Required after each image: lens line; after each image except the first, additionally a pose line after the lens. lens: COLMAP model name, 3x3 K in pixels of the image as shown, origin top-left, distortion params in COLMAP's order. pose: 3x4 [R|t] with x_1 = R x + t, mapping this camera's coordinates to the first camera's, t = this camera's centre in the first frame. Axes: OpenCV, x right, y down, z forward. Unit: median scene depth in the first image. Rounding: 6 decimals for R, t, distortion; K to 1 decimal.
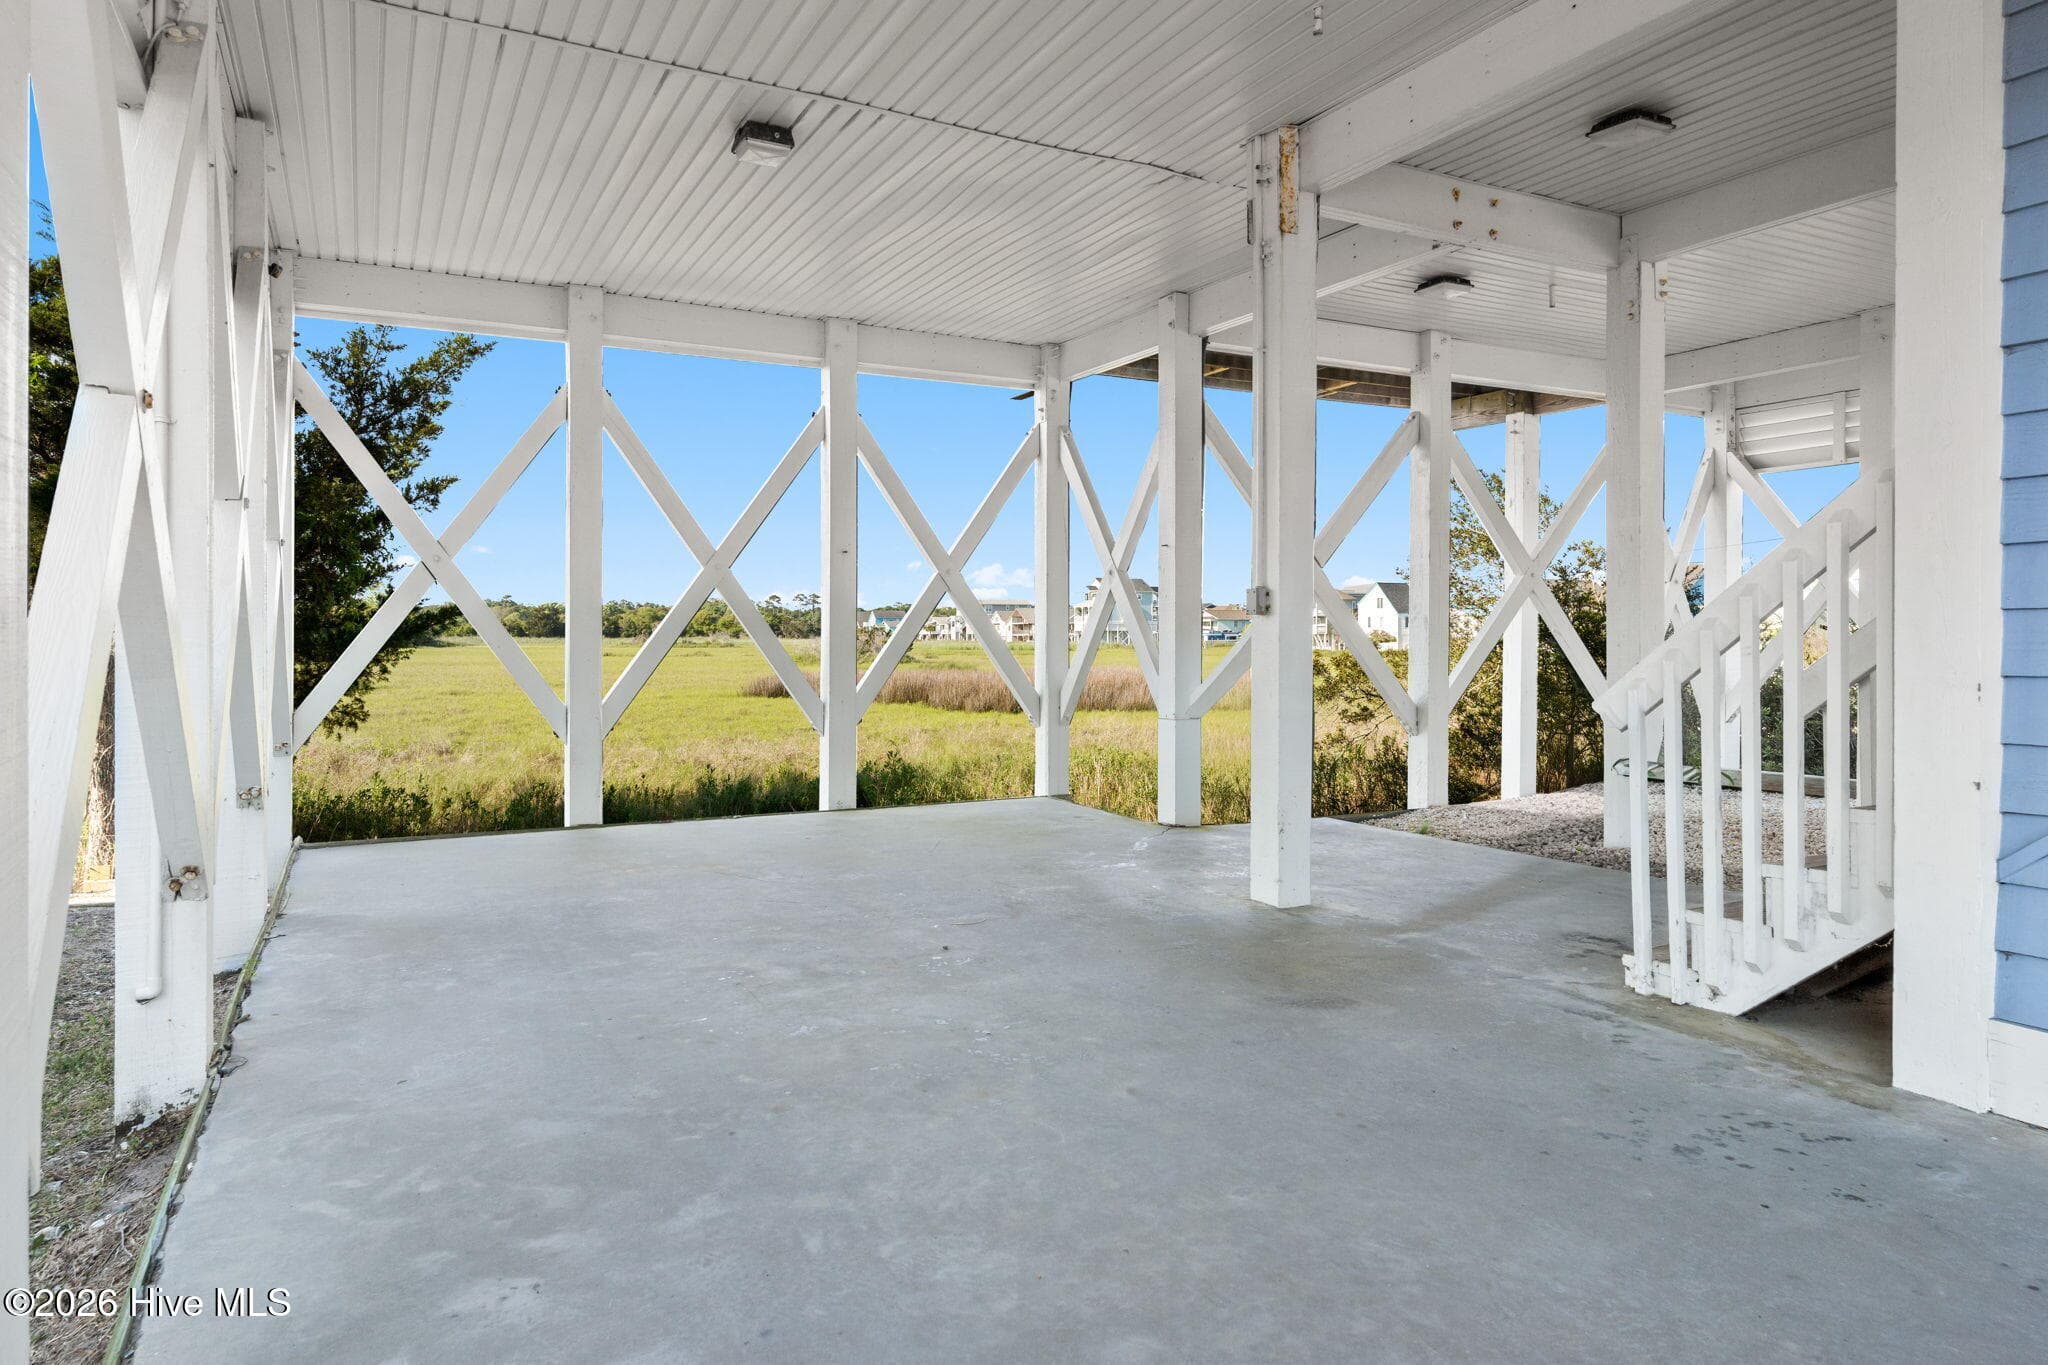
lens RADIAL K [[1309.4, 0, 1020.9], [0, 1309.4, 655.3], [0, 0, 1]] dist [-0.005483, 0.001952]
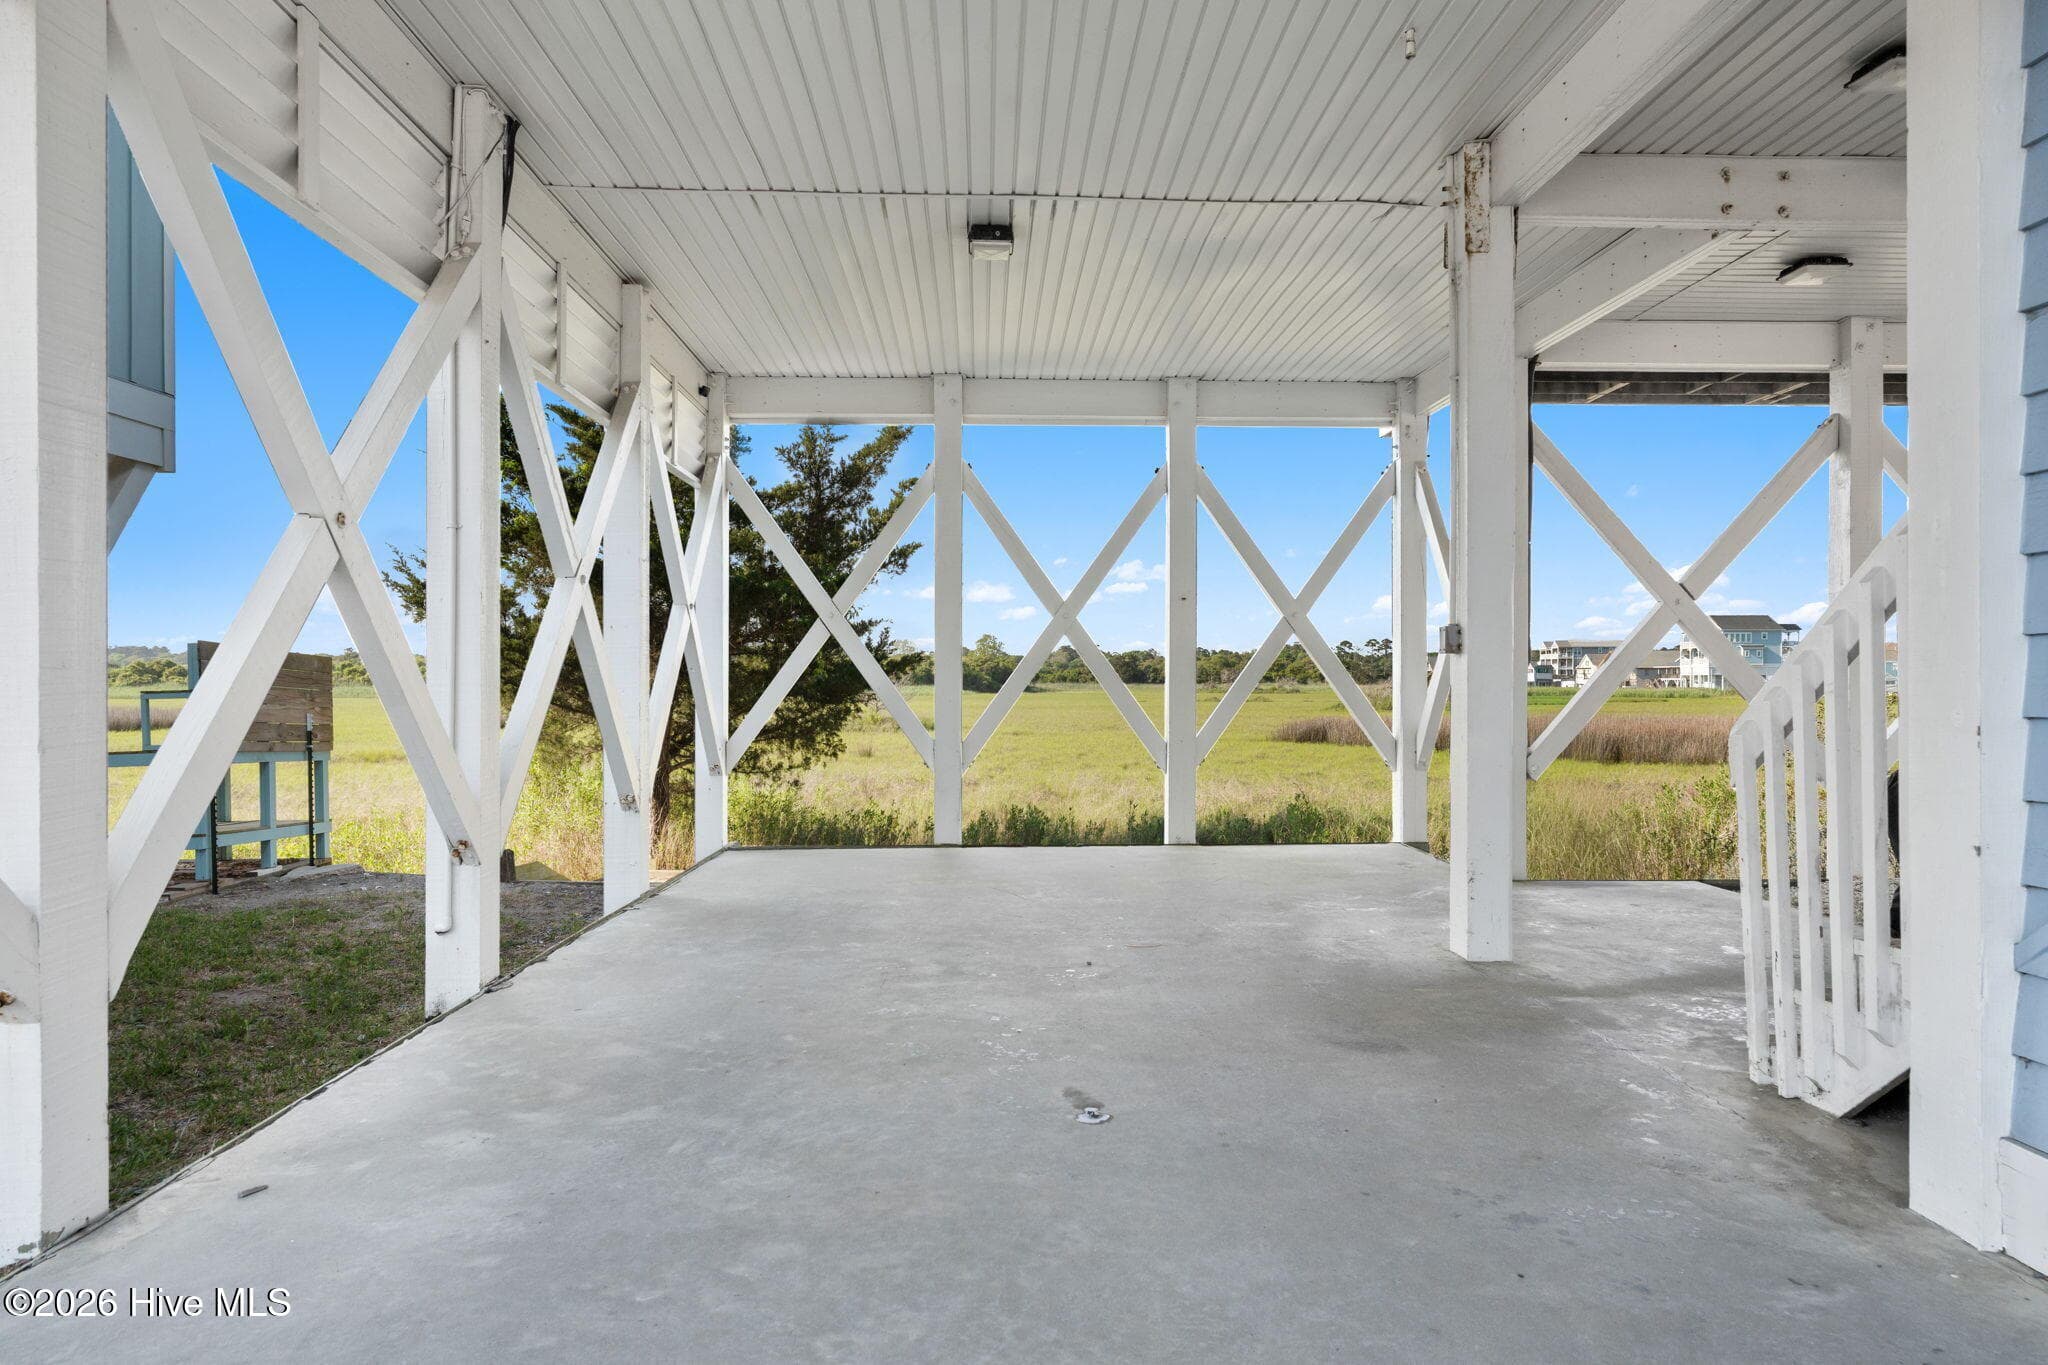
lens RADIAL K [[1316.8, 0, 1020.0], [0, 1316.8, 695.0], [0, 0, 1]] dist [-0.006025, 0.002517]
pose [[0.895765, 0.001771, -0.444524, 0.325902], [-0.004120, 0.999982, -0.004319, 0.004794], [0.444509, 0.005700, 0.895756, -0.004407]]
